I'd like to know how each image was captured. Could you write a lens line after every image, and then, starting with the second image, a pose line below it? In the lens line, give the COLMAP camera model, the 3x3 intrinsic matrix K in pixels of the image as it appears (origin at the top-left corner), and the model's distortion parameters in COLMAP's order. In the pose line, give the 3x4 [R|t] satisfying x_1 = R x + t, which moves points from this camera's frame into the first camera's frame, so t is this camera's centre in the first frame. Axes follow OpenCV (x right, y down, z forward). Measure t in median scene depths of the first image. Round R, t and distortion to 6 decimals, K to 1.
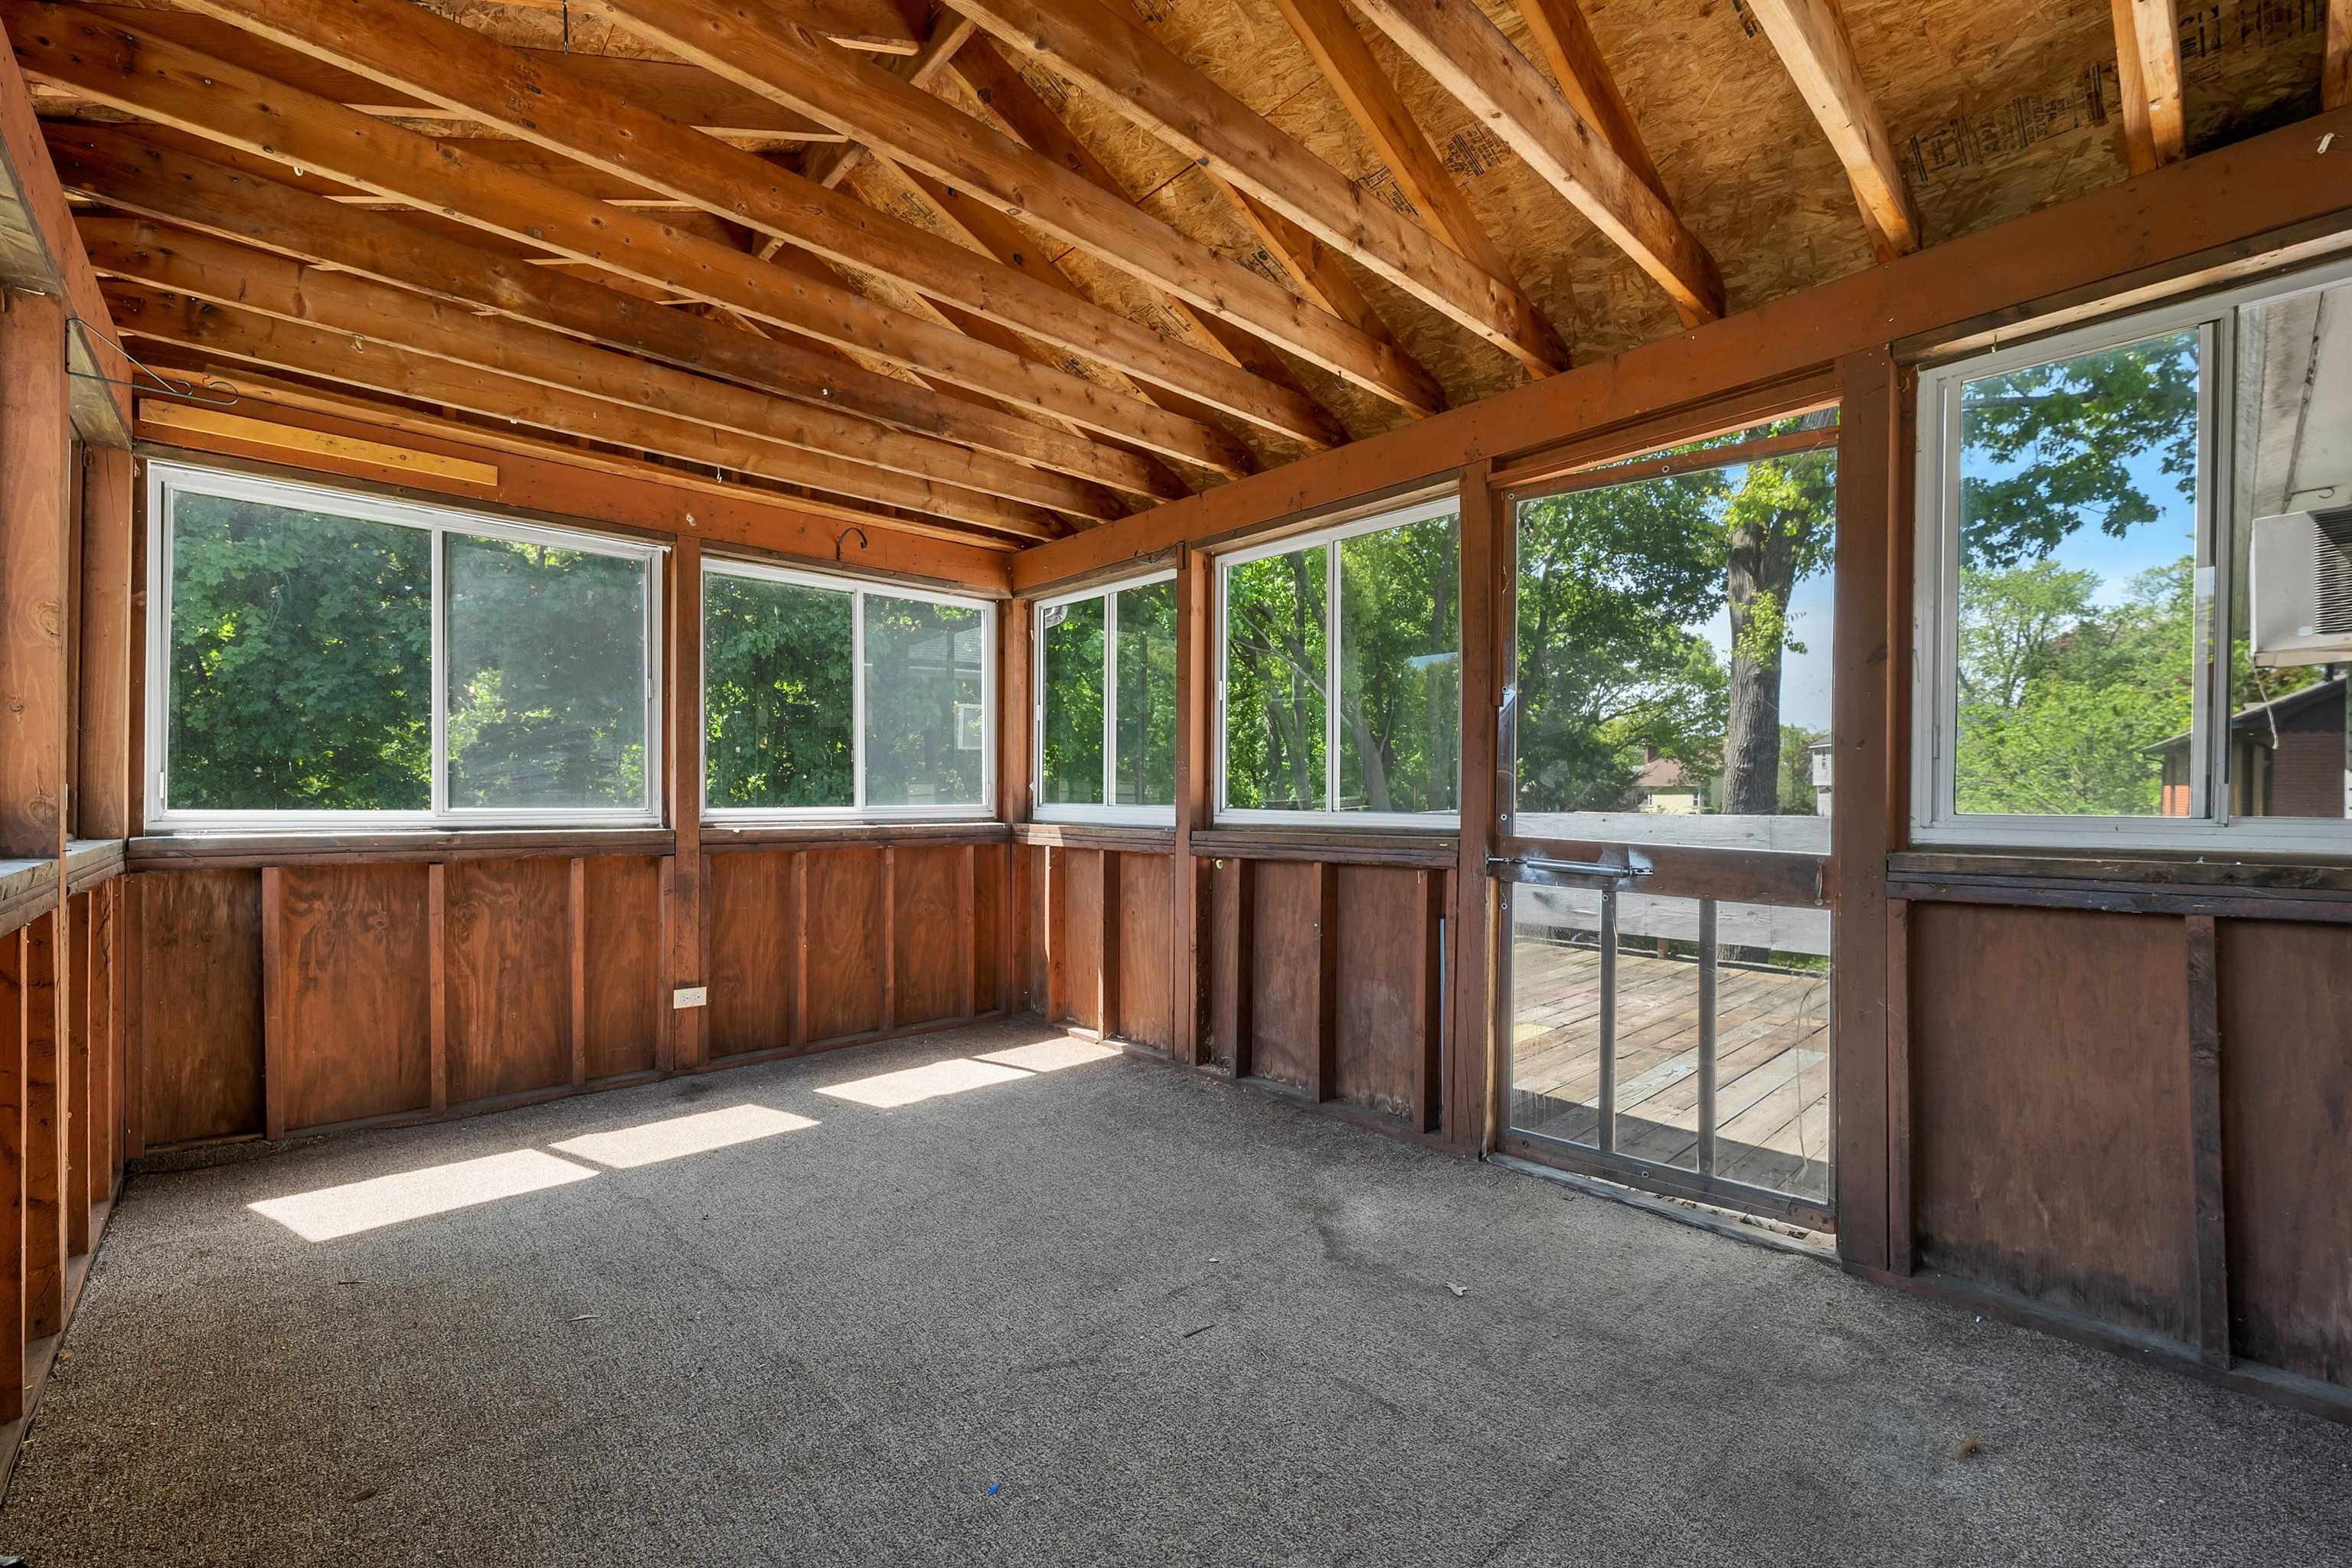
lens RADIAL K [[976.3, 0, 1163.8], [0, 976.3, 797.4], [0, 0, 1]] dist [0.005915, 0.000137]
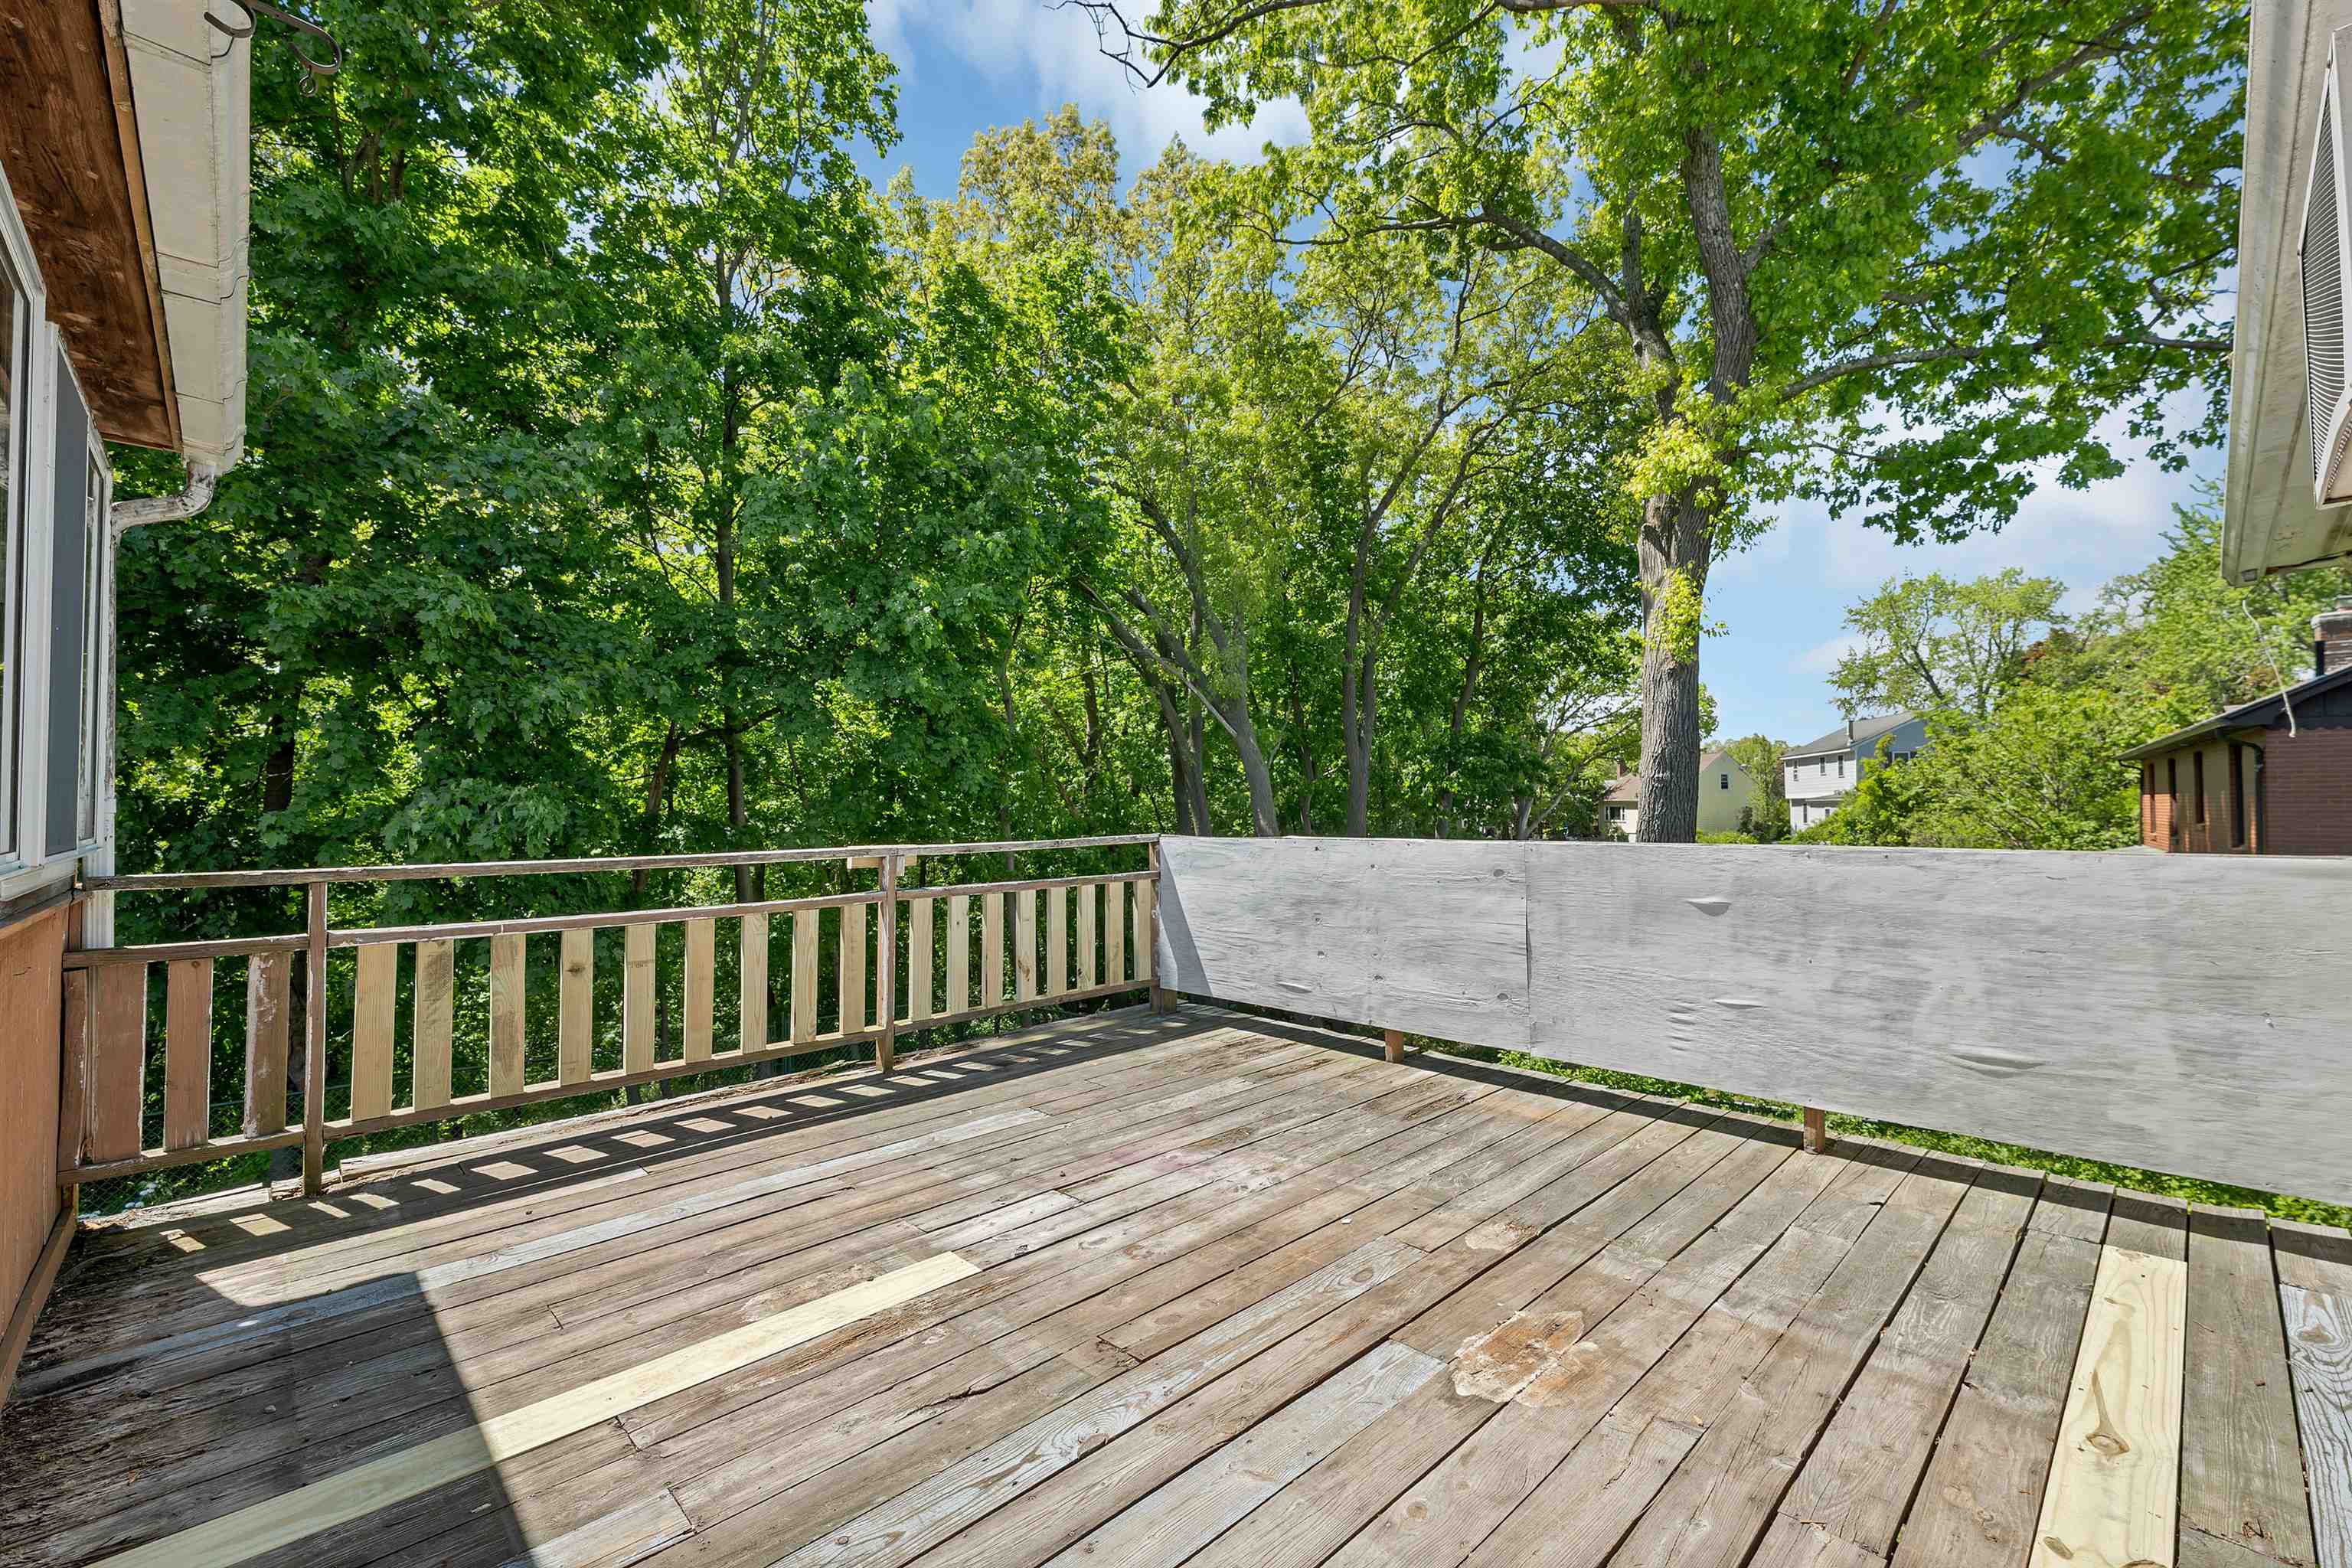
lens RADIAL K [[971.4, 0, 1167.7], [0, 971.4, 790.9], [0, 0, 1]] dist [0.002512, 0.000084]
pose [[0.999926, -0.008311, 0.008898, 0.084774], [0.008544, 0.999613, -0.026479, 0.000180], [-0.008674, 0.026553, 0.999610, 0.083715]]
